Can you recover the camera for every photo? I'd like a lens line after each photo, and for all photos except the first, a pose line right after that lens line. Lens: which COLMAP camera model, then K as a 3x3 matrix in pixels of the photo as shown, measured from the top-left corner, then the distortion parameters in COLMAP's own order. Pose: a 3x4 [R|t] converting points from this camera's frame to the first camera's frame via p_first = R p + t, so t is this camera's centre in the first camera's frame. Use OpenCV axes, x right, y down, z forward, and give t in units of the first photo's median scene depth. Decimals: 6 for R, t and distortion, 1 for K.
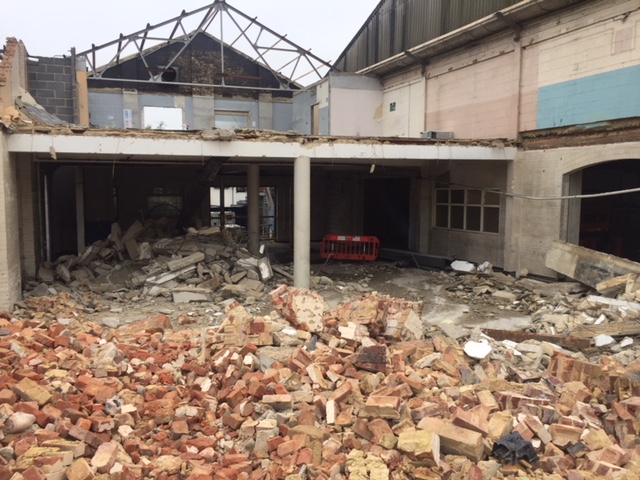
lens RADIAL K [[555.5, 0, 313.7], [0, 555.5, 212.2], [0, 0, 1]] dist [0.075702, -0.094770]
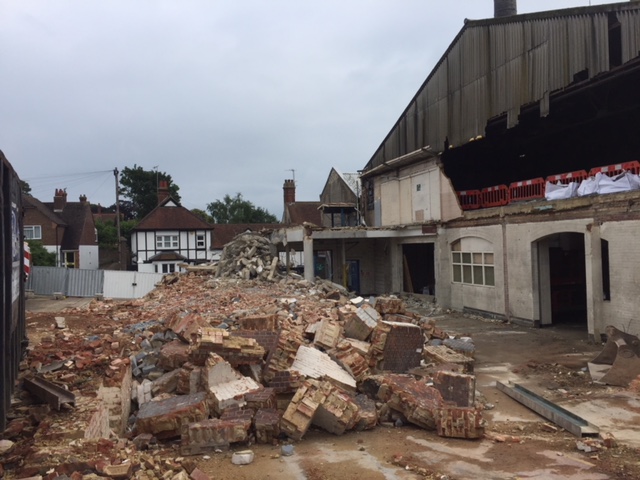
lens RADIAL K [[555.5, 0, 321.4], [0, 555.5, 238.4], [0, 0, 1]] dist [0.075702, -0.094770]
pose [[0.993171, -0.019351, -0.115056, 0.085109], [0.012815, 0.998276, -0.057281, -0.004692], [0.115966, 0.055415, 0.991706, -0.361906]]
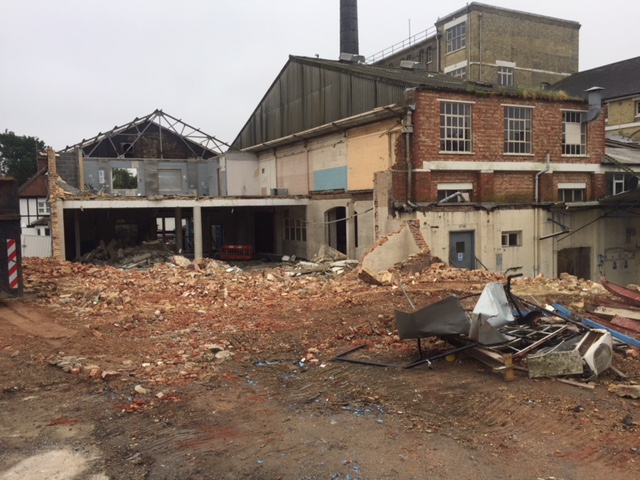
lens RADIAL K [[555.5, 0, 323.5], [0, 555.5, 237.4], [0, 0, 1]] dist [0.075702, -0.094770]
pose [[0.995480, -0.019255, 0.093000, 0.207165], [0.018700, 0.999802, 0.006831, 0.011183], [-0.093113, -0.005061, 0.995643, -0.932084]]
